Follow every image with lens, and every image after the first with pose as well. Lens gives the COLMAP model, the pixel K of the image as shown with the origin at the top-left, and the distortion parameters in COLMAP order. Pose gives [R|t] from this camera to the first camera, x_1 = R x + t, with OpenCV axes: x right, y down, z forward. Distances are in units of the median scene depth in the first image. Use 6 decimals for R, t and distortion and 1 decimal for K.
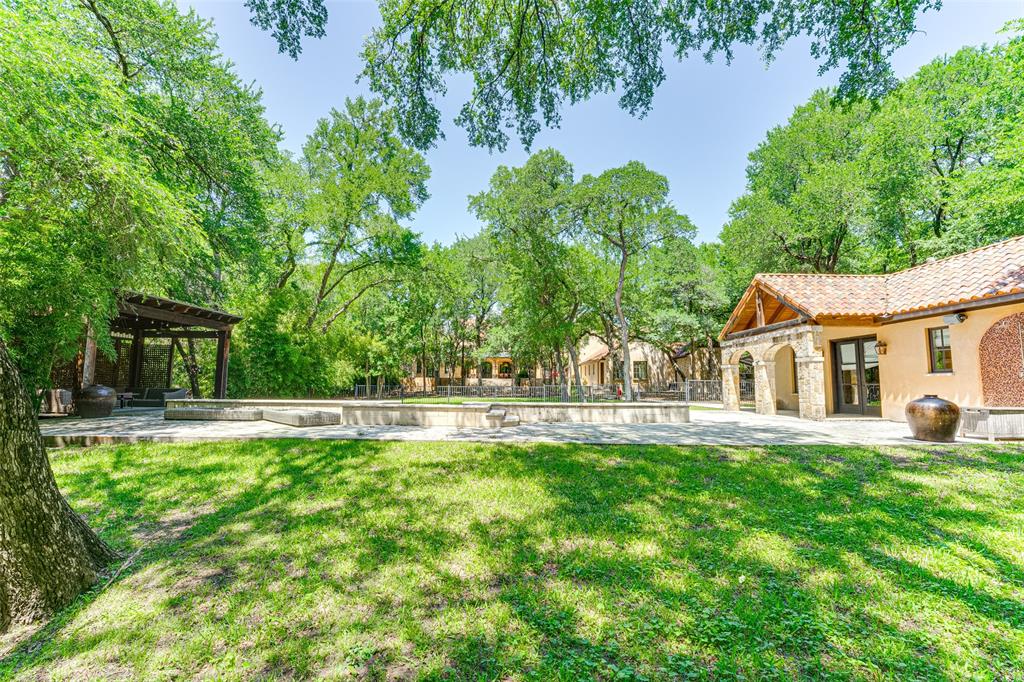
lens RADIAL K [[413.0, 0, 518.7], [0, 413.0, 345.5], [0, 0, 1]] dist [-0.012758, -0.000311]
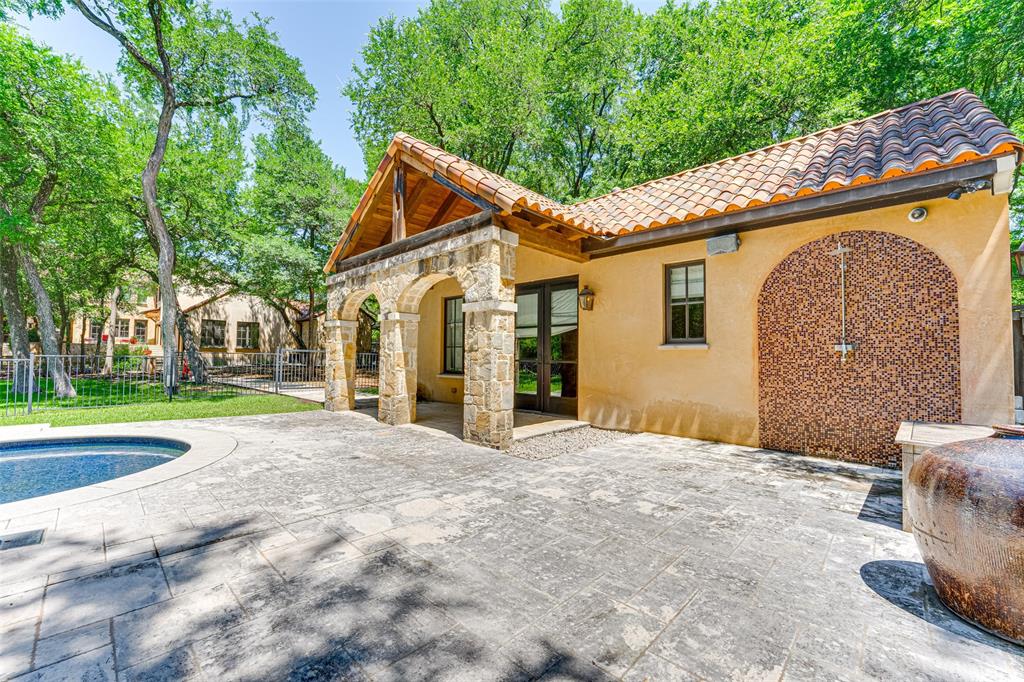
lens RADIAL K [[413.0, 0, 515.4], [0, 413.0, 345.2], [0, 0, 1]] dist [-0.012758, -0.000311]
pose [[0.698218, 0.023794, 0.715489, 0.380435], [-0.074589, 0.996426, 0.039651, 0.050999], [-0.711988, -0.081053, 0.697498, 0.618587]]
